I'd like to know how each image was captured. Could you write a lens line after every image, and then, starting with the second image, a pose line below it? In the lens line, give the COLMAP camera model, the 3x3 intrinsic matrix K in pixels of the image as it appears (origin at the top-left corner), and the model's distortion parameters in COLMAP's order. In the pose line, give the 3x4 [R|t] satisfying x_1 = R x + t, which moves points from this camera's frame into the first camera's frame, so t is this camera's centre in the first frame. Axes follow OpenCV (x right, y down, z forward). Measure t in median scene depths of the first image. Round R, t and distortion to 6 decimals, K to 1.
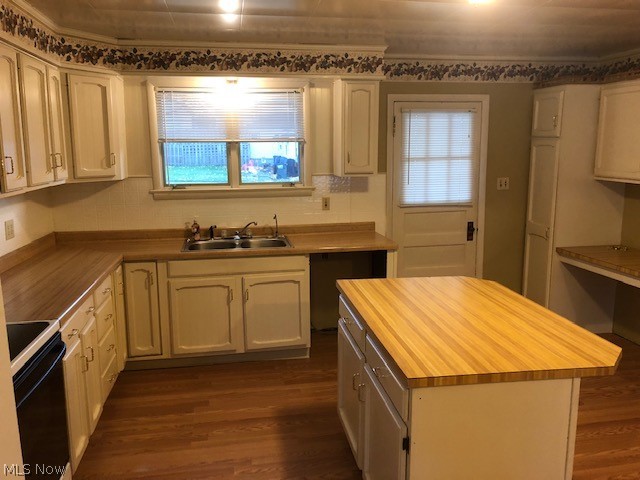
lens RADIAL K [[525.8, 0, 321.6], [0, 525.8, 234.9], [0, 0, 1]] dist [0.039471, -0.025553]
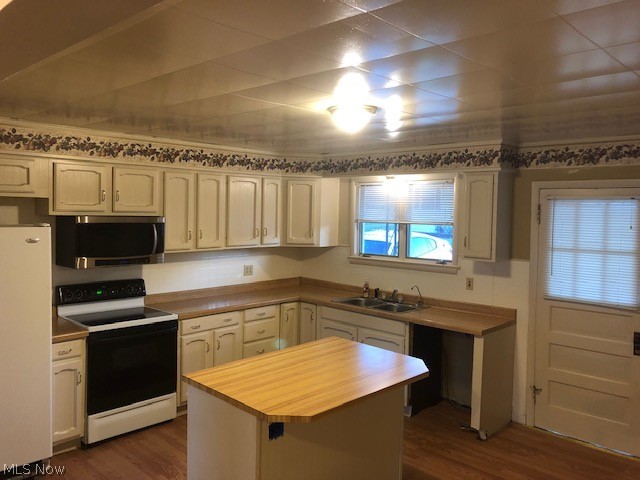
lens RADIAL K [[525.8, 0, 319.8], [0, 525.8, 241.2], [0, 0, 1]] dist [0.039471, -0.025553]
pose [[0.585454, 0.068288, -0.807824, 0.750514], [-0.157010, 0.987131, -0.030344, -0.070467], [0.795356, 0.144601, 0.588642, 0.129392]]
